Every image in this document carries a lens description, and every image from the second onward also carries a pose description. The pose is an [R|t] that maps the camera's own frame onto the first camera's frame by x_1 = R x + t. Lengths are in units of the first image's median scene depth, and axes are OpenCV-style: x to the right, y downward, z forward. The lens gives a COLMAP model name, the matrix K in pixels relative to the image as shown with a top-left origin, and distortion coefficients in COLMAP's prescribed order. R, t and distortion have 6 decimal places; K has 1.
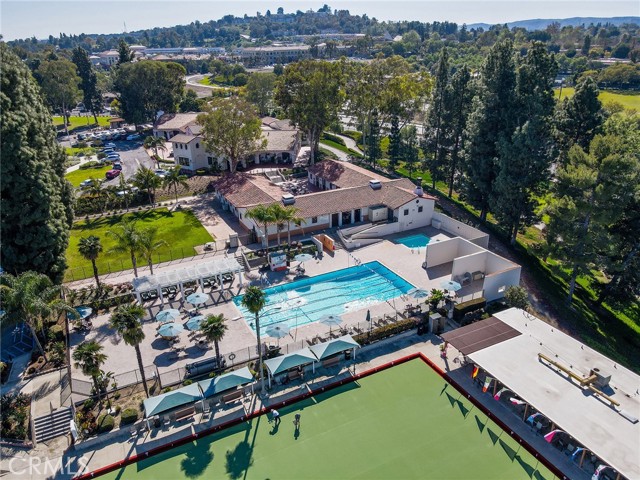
lens RADIAL K [[475.6, 0, 320.0], [0, 475.6, 240.0], [0, 0, 1]] dist [0.028692, -0.009511]
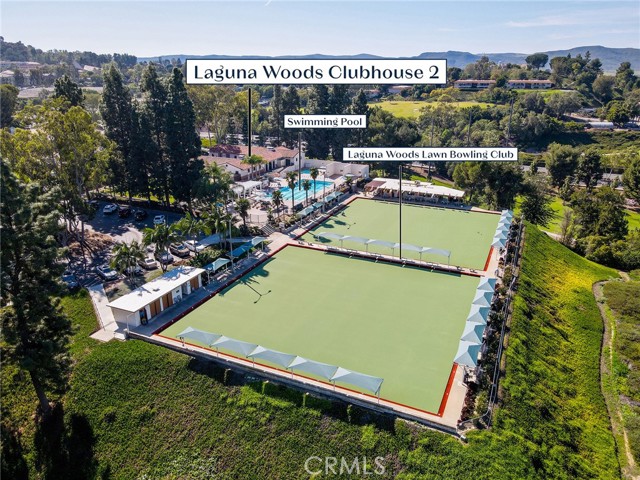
lens RADIAL K [[475.6, 0, 320.0], [0, 475.6, 240.0], [0, 0, 1]] dist [0.028692, -0.009511]
pose [[0.783649, -0.195095, 0.589773, -1.106933], [0.229008, 0.973264, 0.017664, 0.289010], [-0.577452, 0.121220, 0.807376, -0.640845]]
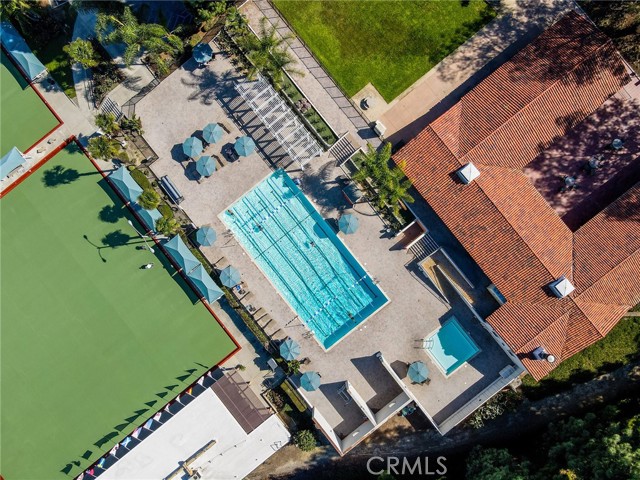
lens RADIAL K [[475.6, 0, 320.0], [0, 475.6, 240.0], [0, 0, 1]] dist [0.028692, -0.009511]
pose [[0.201468, 0.979443, 0.010077, -0.026441], [-0.359738, 0.064420, 0.930827, -0.782514], [0.911043, -0.191157, 0.365321, 0.624496]]
